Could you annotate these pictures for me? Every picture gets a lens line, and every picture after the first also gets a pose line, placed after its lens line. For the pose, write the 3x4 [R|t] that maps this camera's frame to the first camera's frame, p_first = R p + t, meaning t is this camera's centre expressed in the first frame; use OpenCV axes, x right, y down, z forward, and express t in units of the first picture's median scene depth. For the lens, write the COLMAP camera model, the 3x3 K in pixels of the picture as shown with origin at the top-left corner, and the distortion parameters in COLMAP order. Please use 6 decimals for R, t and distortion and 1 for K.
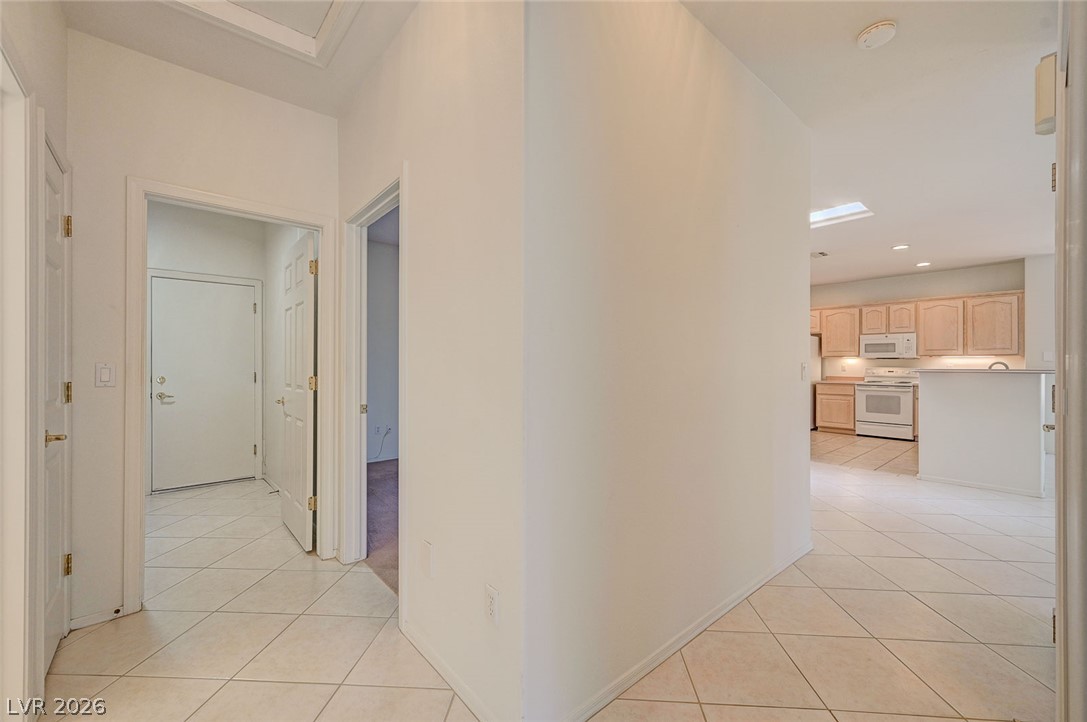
lens RADIAL K [[426.7, 0, 540.4], [0, 426.7, 364.4], [0, 0, 1]] dist [0.000582, 0.000618]
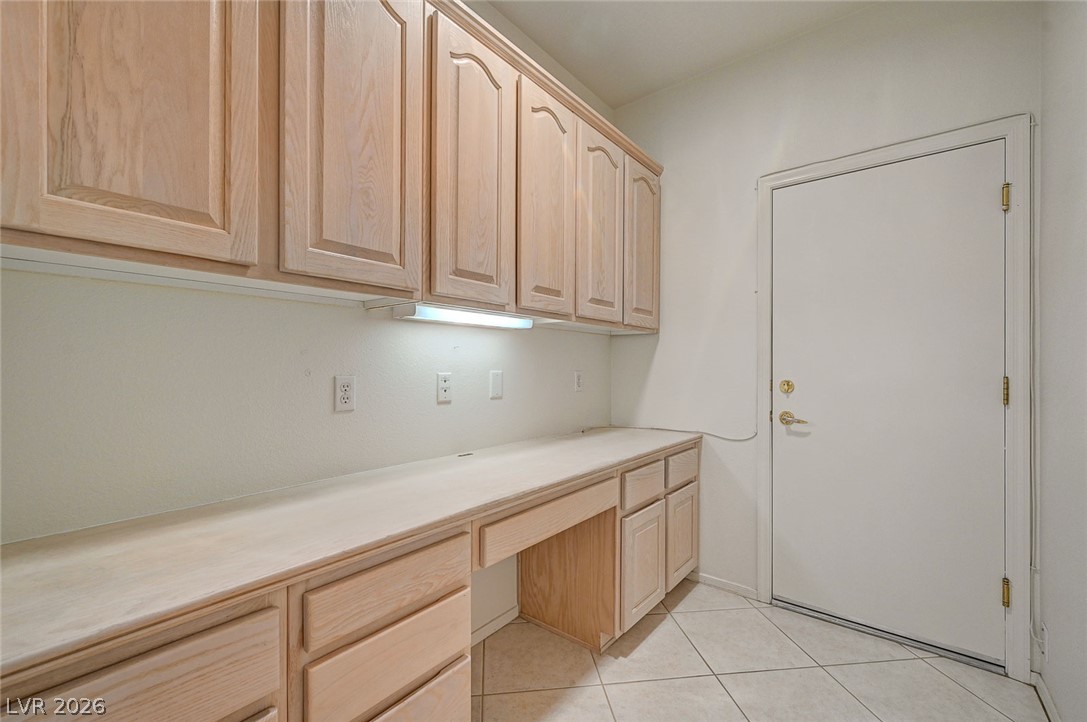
lens RADIAL K [[452.2, 0, 543.5], [0, 452.2, 361.0], [0, 0, 1]] dist [0.001998, 0.000006]
pose [[0.177882, -0.001220, -0.984051, -0.362172], [-0.003901, 0.999991, -0.001945, 0.006885], [0.984044, 0.004185, 0.177876, 0.548908]]
